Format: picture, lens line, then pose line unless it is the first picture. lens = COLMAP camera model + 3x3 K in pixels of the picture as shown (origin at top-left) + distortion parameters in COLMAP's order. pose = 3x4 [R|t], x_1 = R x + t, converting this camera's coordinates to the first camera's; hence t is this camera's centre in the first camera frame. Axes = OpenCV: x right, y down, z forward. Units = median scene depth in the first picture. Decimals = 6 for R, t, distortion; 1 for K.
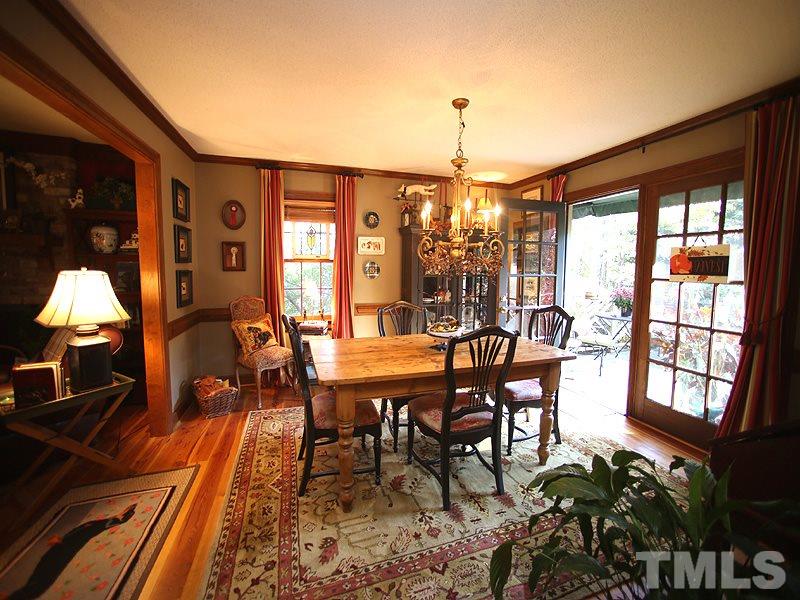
lens RADIAL K [[316.7, 0, 398.7], [0, 316.7, 293.3], [0, 0, 1]] dist [-0.035246, 0.000741]
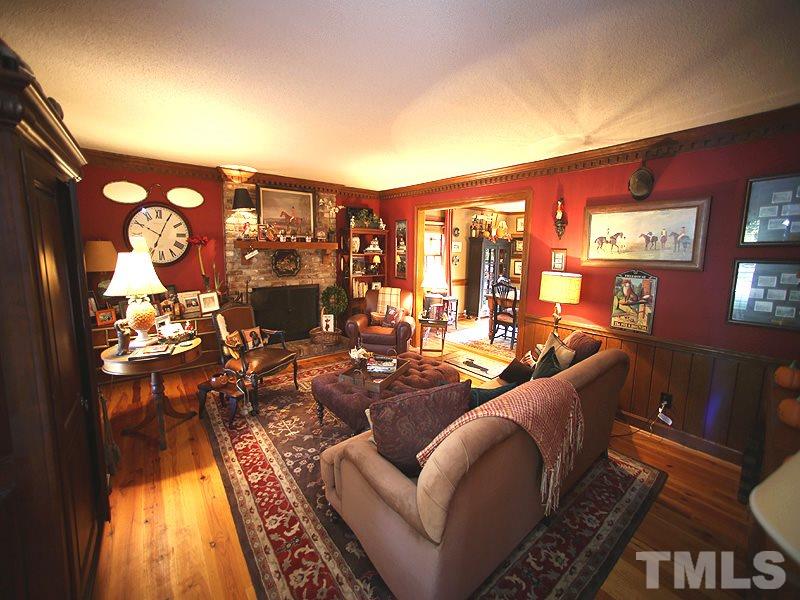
lens RADIAL K [[316.7, 0, 396.6], [0, 316.7, 294.9], [0, 0, 1]] dist [-0.035246, 0.000741]
pose [[0.935229, -0.044129, 0.351284, -1.187415], [0.022630, 0.997624, 0.065074, -0.006812], [-0.353320, -0.052910, 0.934005, -0.626463]]
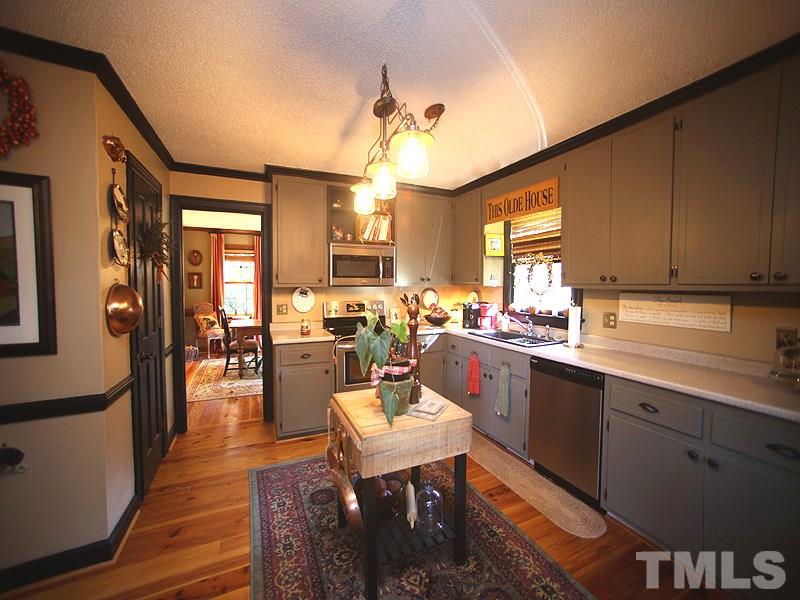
lens RADIAL K [[316.7, 0, 399.2], [0, 316.7, 298.5], [0, 0, 1]] dist [-0.035246, 0.000741]
pose [[0.993474, -0.007421, 0.113819, 0.445197], [0.011201, 0.999406, -0.032606, 0.058192], [-0.113509, 0.033668, 0.992966, -0.935144]]
